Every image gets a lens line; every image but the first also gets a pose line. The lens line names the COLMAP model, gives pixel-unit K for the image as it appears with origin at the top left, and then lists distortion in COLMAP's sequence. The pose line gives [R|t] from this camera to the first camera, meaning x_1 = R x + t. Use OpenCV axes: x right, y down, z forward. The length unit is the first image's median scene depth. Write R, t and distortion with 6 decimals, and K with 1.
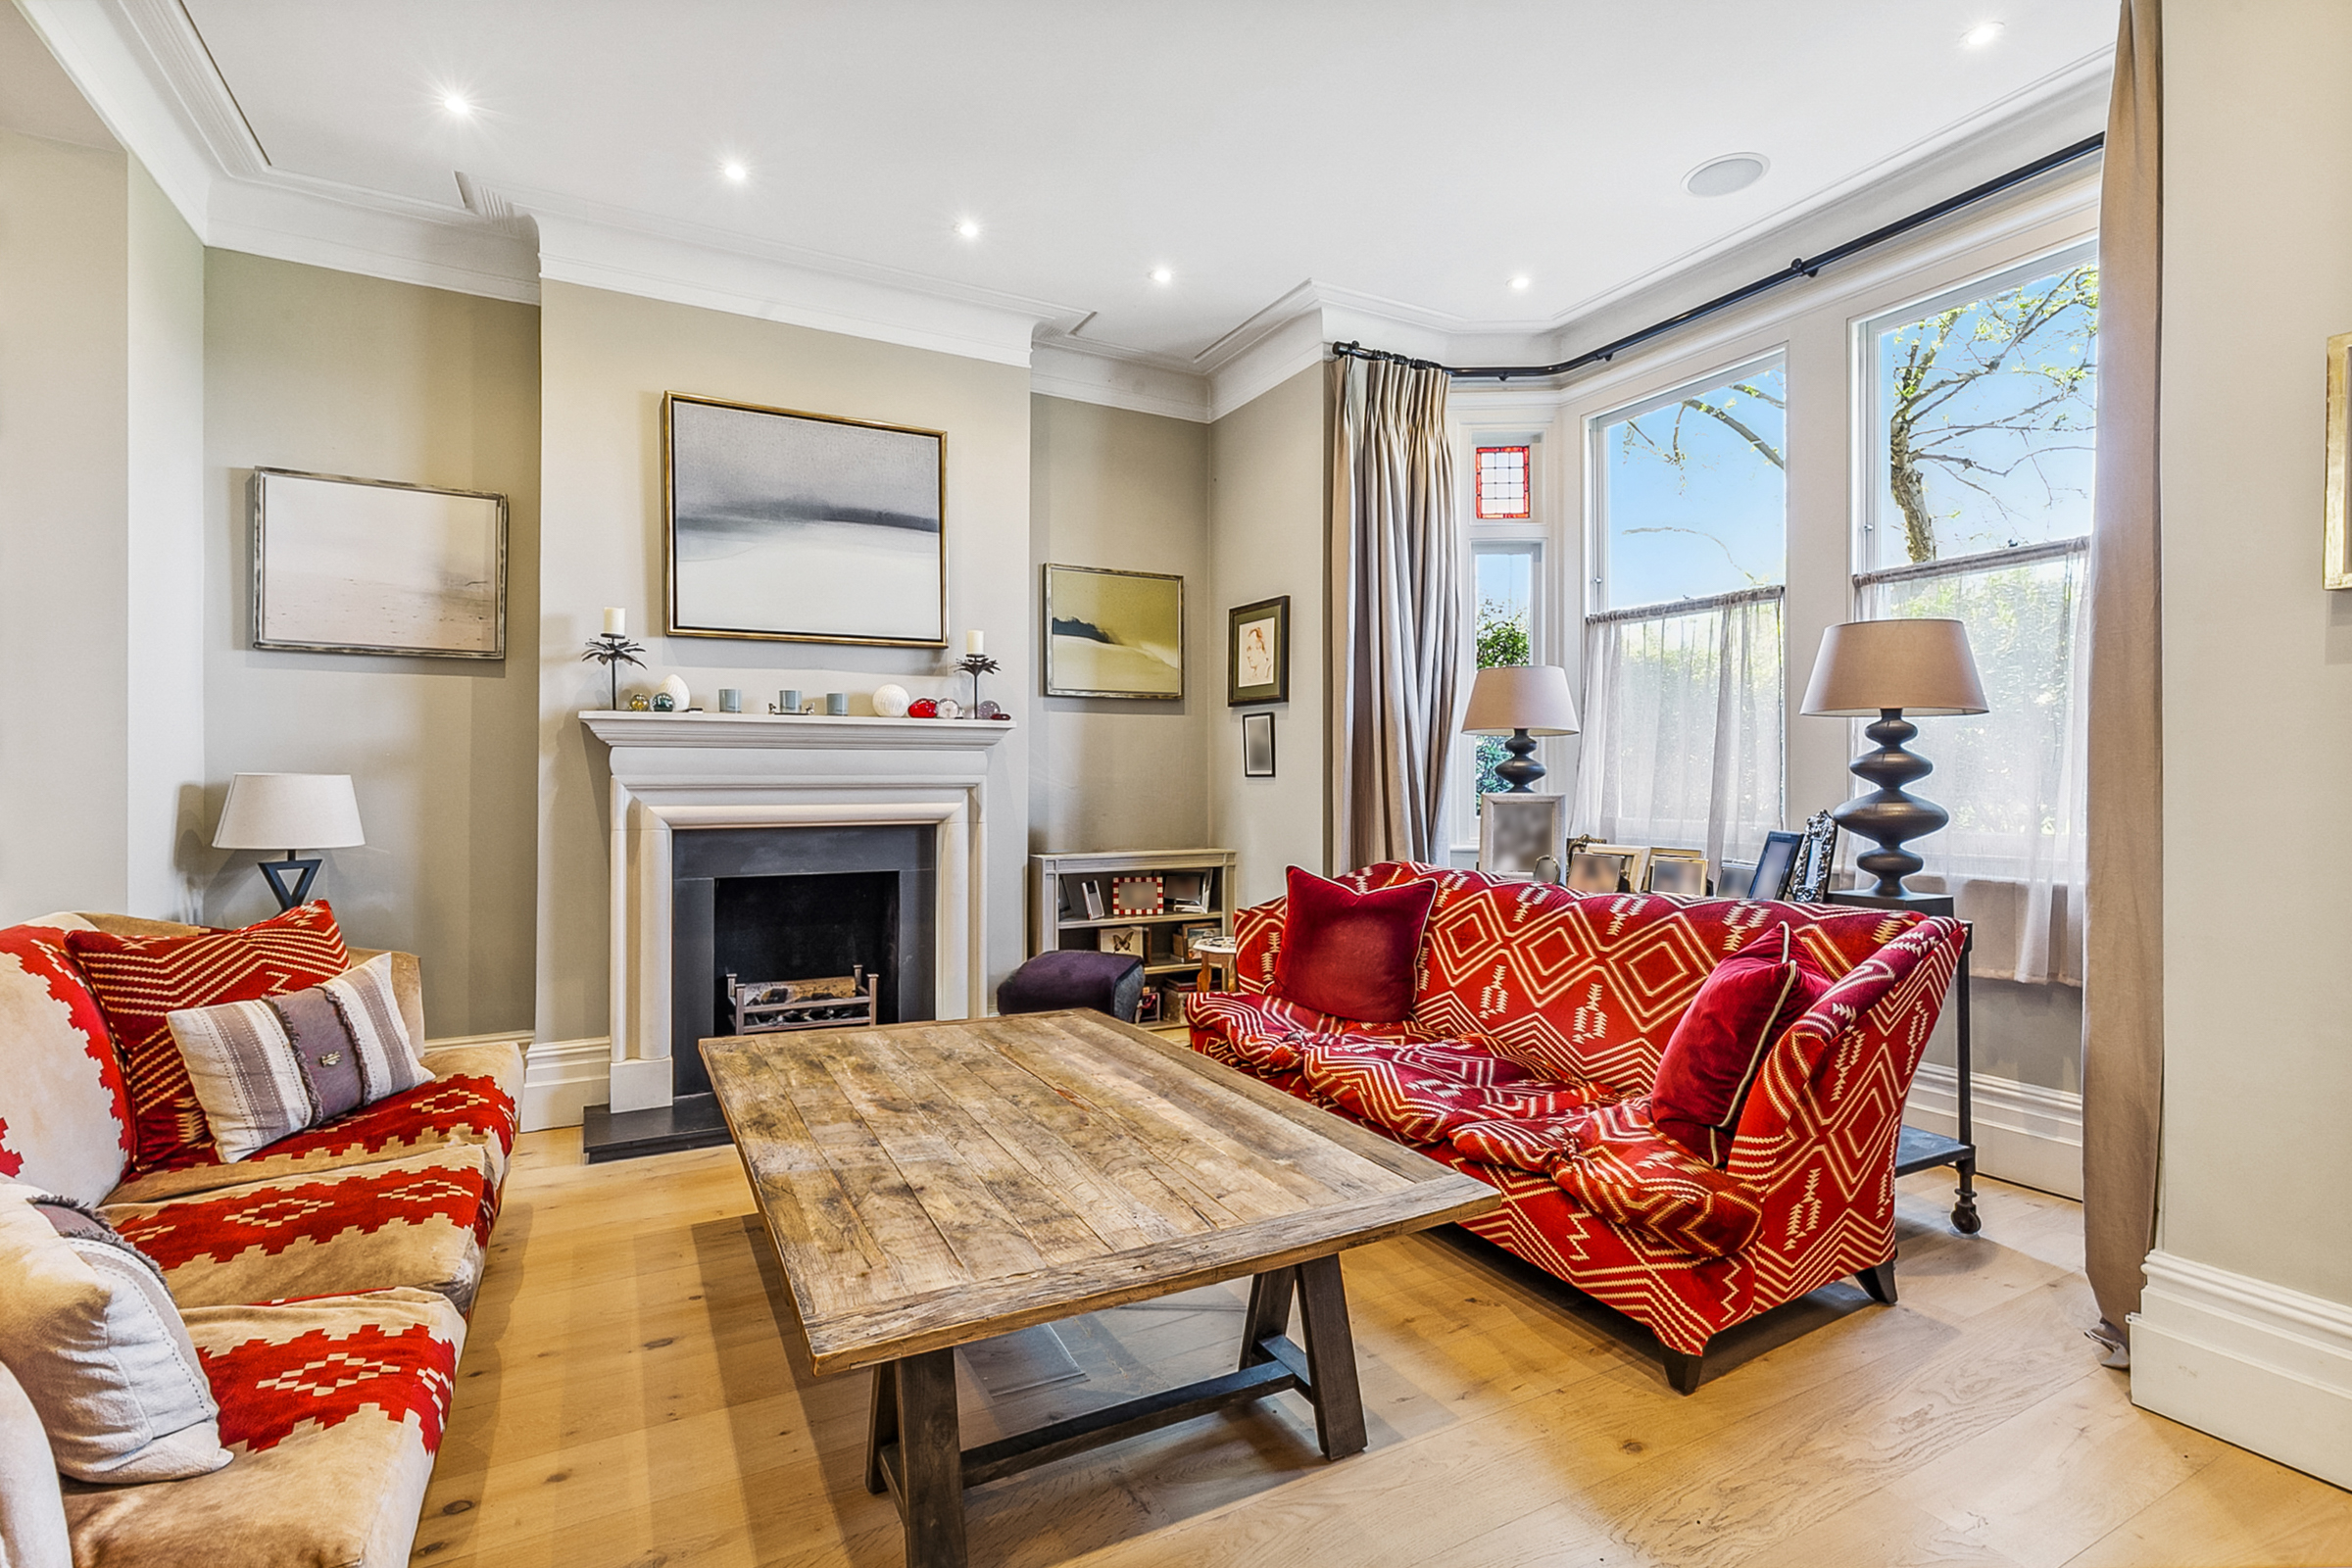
lens RADIAL K [[1091.6, 0, 1180.5], [0, 1091.6, 779.9], [0, 0, 1]] dist [0.004388, -0.001021]
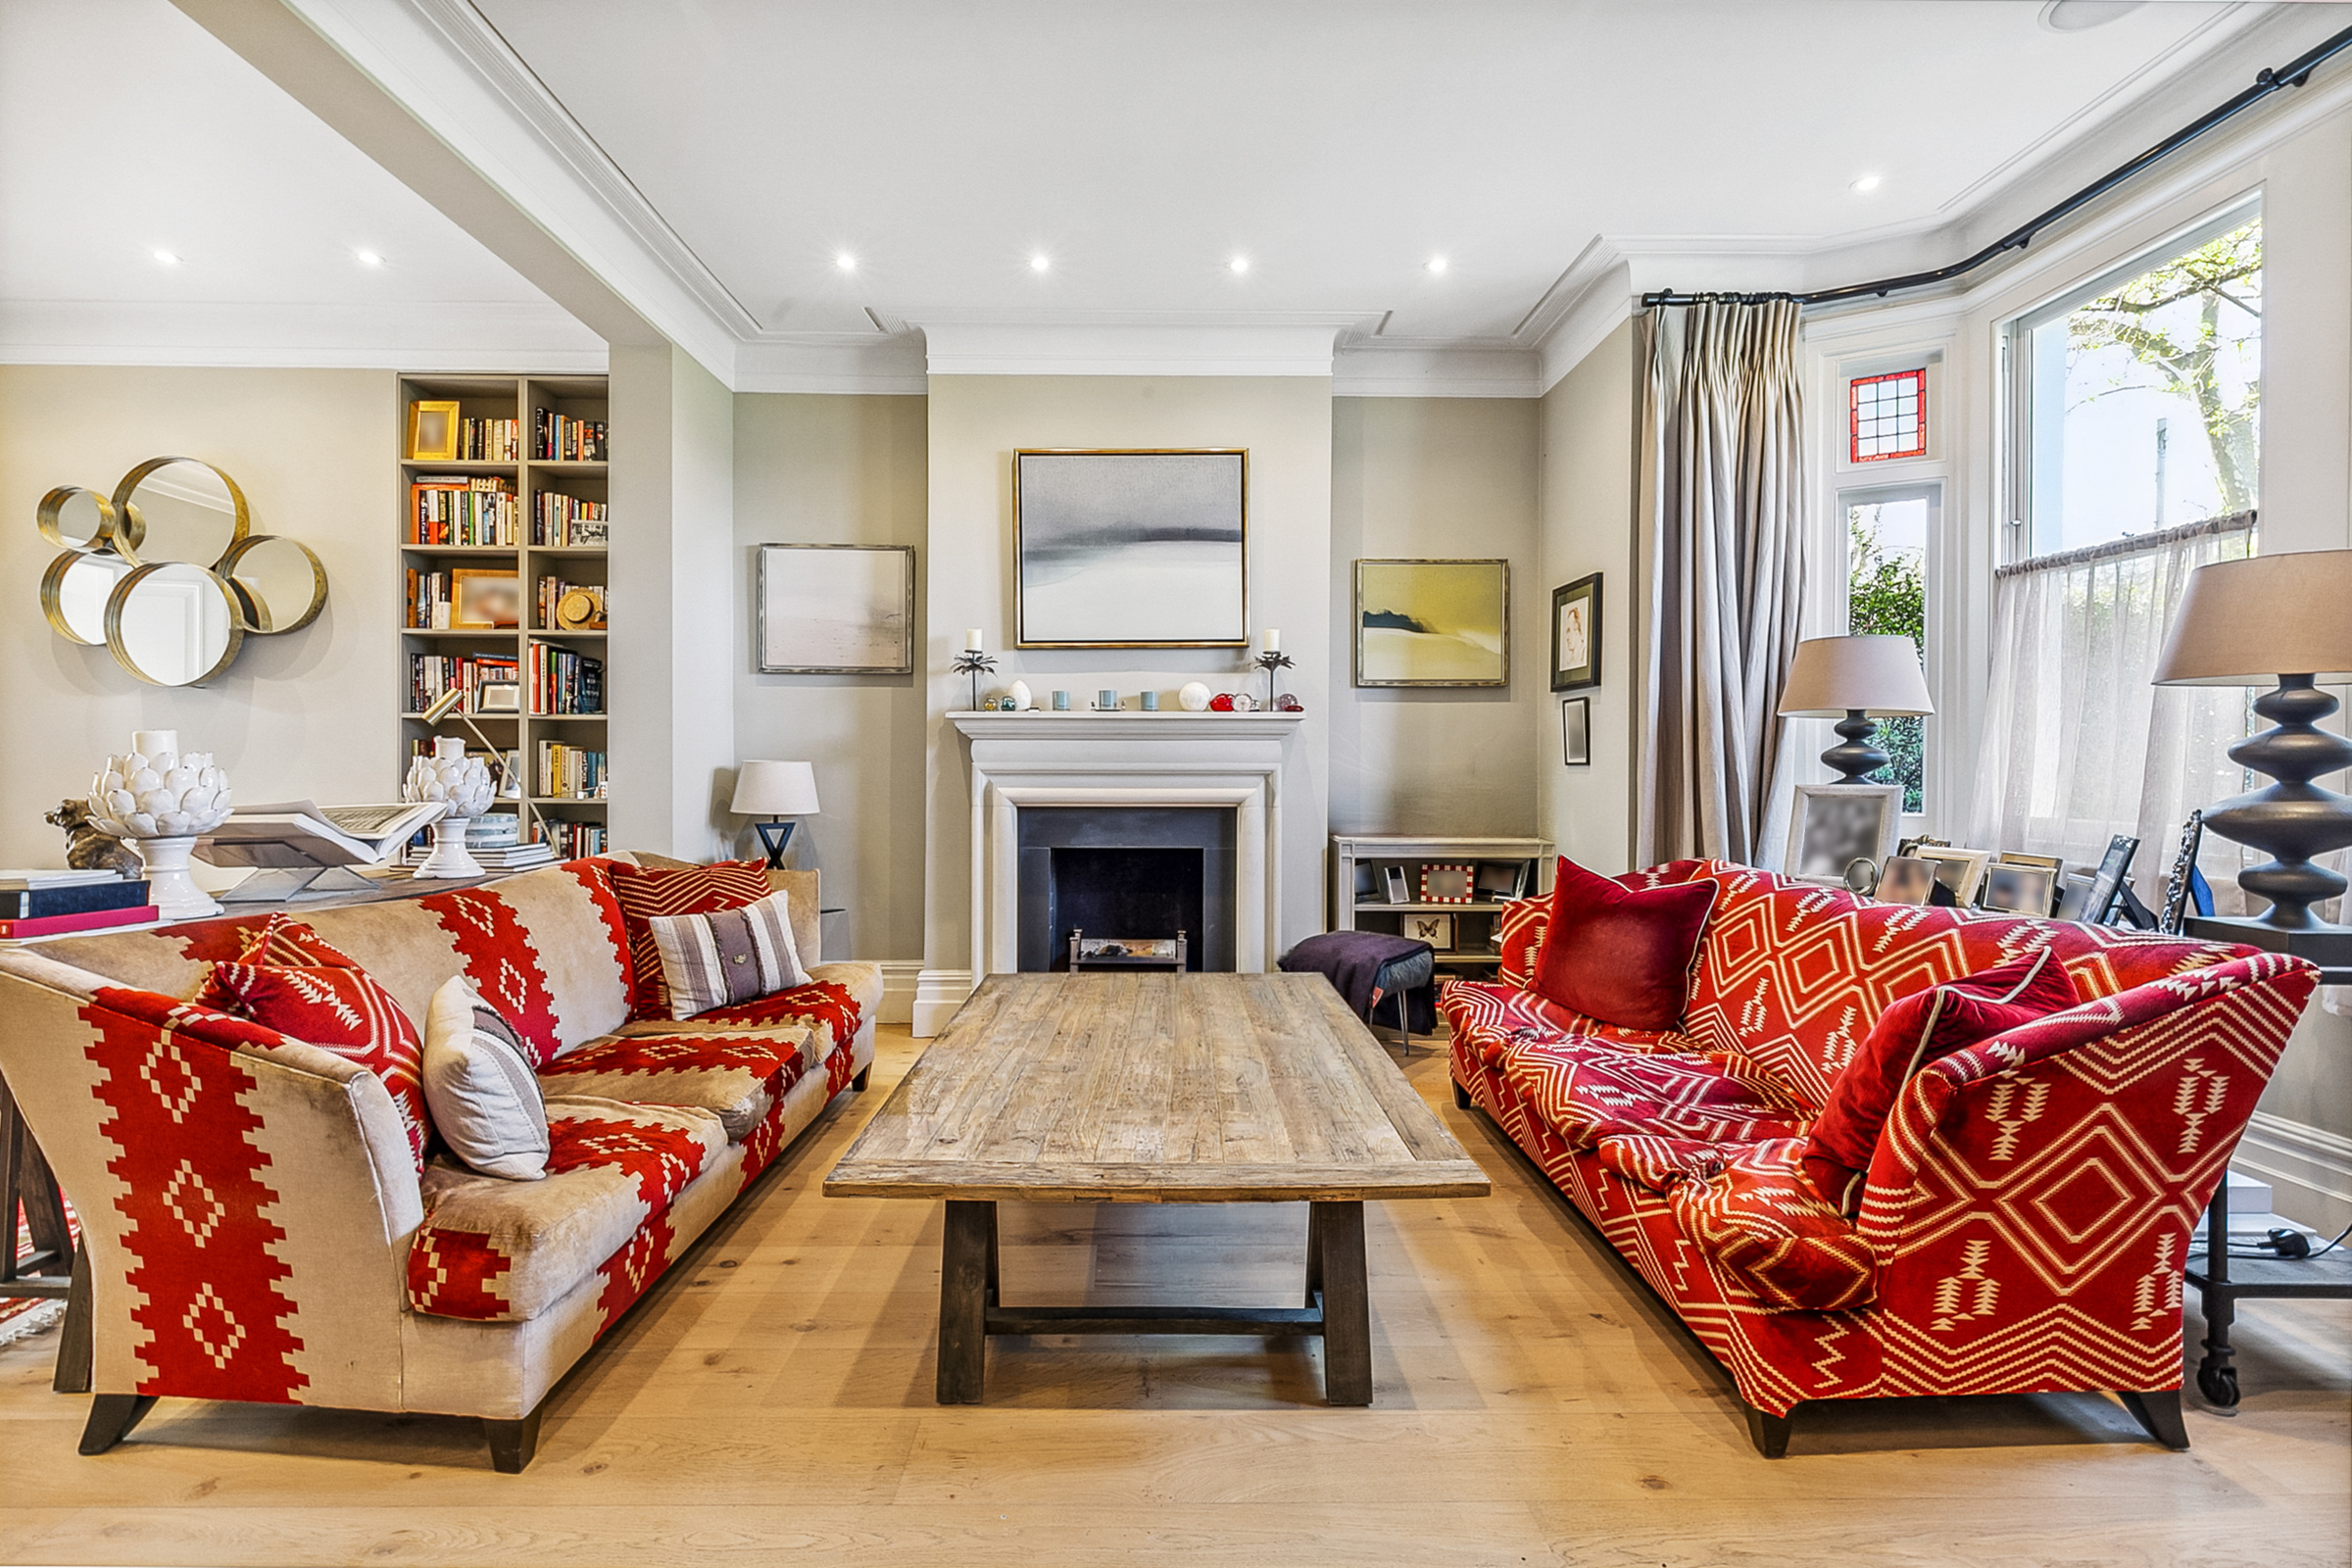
lens RADIAL K [[1091.6, 0, 1172.0], [0, 1091.6, 780.3], [0, 0, 1]] dist [0.004388, -0.001021]
pose [[0.887598, 0.008890, -0.460534, 0.261028], [-0.003983, 0.999924, 0.011626, 0.000682], [0.460602, -0.008485, 0.887566, -0.006820]]
